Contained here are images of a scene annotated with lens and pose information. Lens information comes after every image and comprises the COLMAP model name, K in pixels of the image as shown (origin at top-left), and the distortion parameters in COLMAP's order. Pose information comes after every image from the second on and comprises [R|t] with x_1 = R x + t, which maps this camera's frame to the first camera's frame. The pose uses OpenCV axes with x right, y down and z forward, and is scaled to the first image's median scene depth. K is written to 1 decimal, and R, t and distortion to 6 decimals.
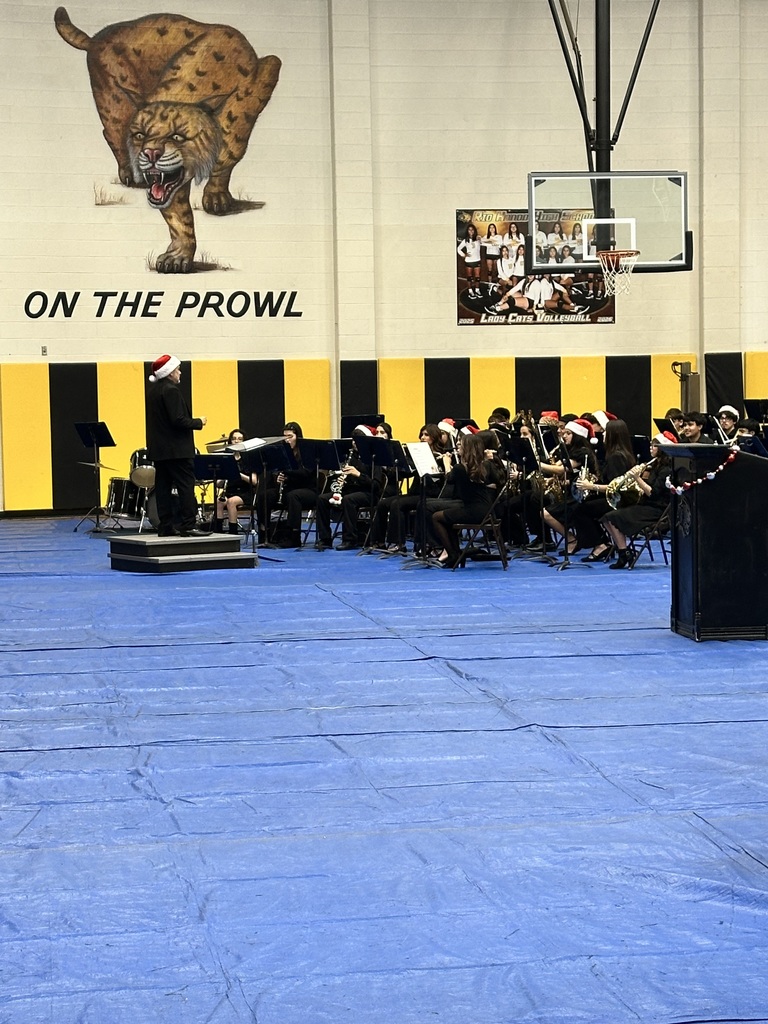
lens RADIAL K [[2305.3, 0, 384.0], [0, 2305.3, 512.0], [0, 0, 1]] dist [0.205336, -0.480969]
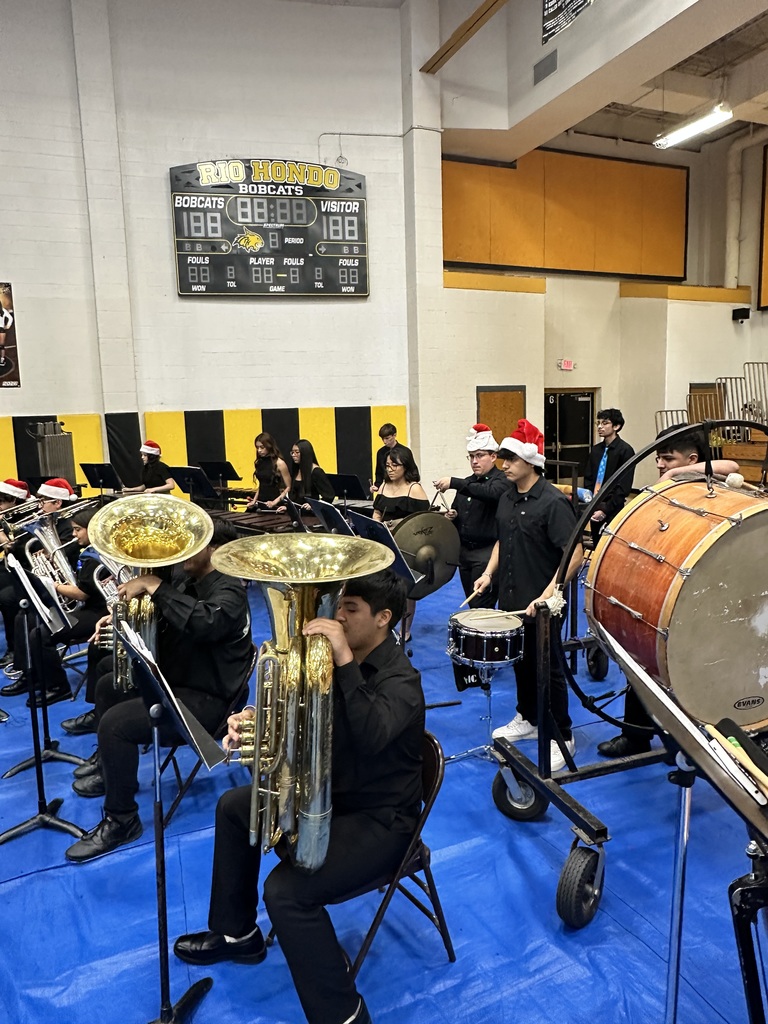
lens RADIAL K [[715.2, 0, 384.0], [0, 715.2, 512.0], [0, 0, 1]] dist [-0.002035, 0.001792]
pose [[0.959943, -0.048158, 0.276024, 0.176145], [0.028967, 0.996897, 0.073189, -0.042818], [-0.278692, -0.062262, 0.958360, 0.633875]]
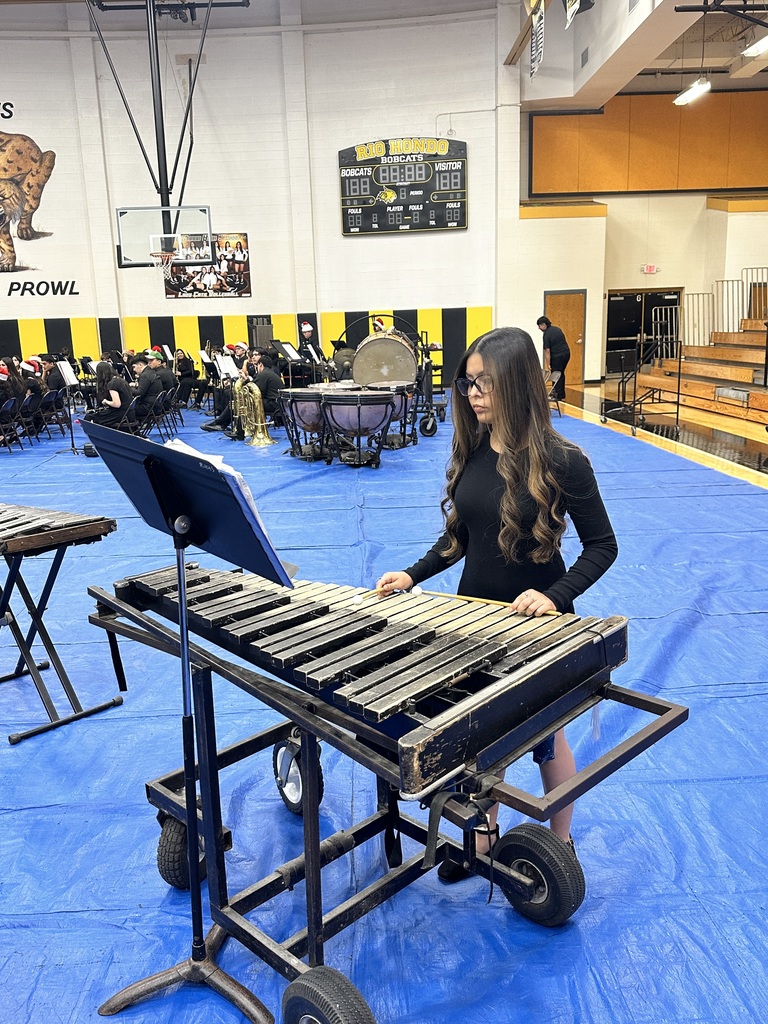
lens RADIAL K [[860.7, 0, 382.0], [0, 860.7, 513.5], [0, 0, 1]] dist [0.121731, -0.223690]
pose [[0.993598, 0.010452, -0.112485, 0.296417], [0.007542, 0.987352, 0.158362, -0.019123], [0.112718, -0.158197, 0.980953, 0.298729]]
